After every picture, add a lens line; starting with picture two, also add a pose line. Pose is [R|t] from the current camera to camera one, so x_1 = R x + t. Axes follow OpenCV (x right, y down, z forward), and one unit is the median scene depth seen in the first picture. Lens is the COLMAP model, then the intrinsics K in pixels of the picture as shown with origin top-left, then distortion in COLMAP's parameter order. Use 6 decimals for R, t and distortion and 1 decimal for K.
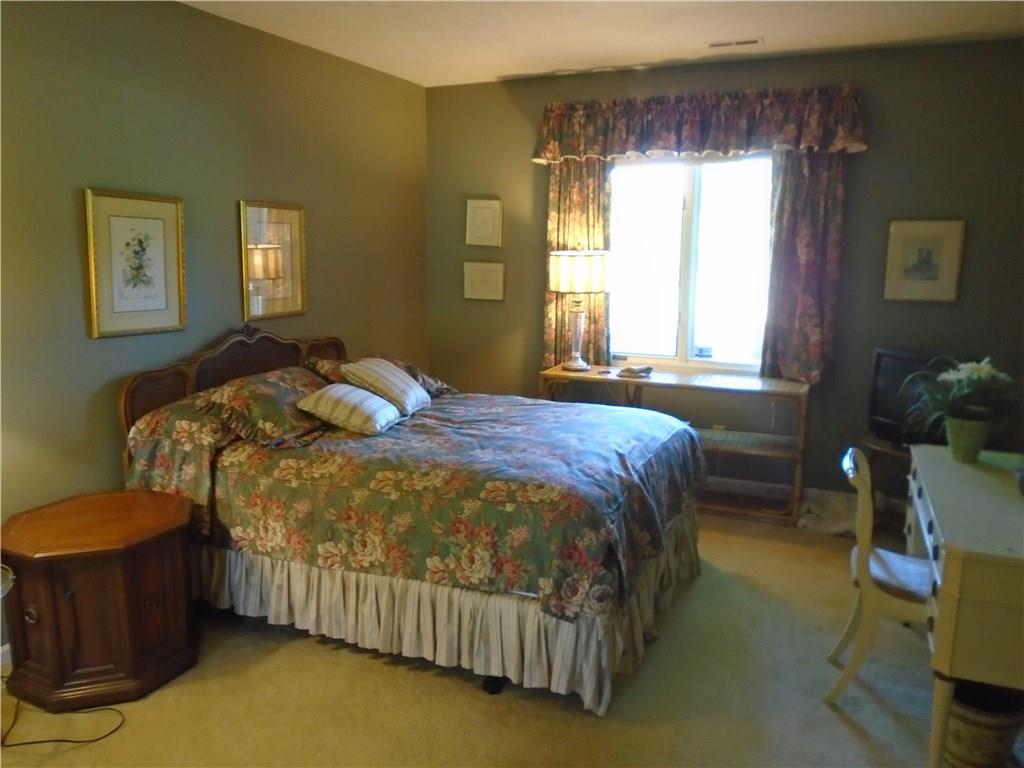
lens RADIAL K [[784.4, 0, 512.0], [0, 784.4, 384.0], [0, 0, 1]] dist [-0.008553, -0.003822]
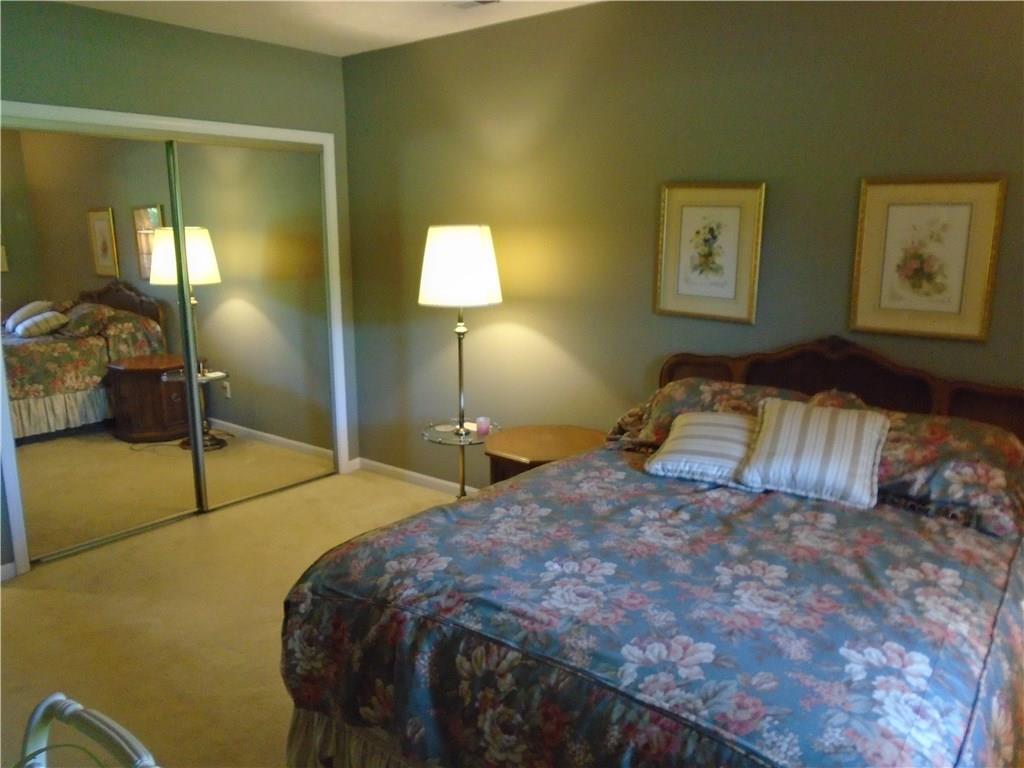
lens RADIAL K [[784.4, 0, 512.0], [0, 784.4, 384.0], [0, 0, 1]] dist [-0.008553, -0.003822]
pose [[-0.277213, 0.194392, -0.940938, 0.605072], [-0.166163, 0.954863, 0.246223, -0.197876], [0.946331, 0.224605, -0.232400, 1.033314]]
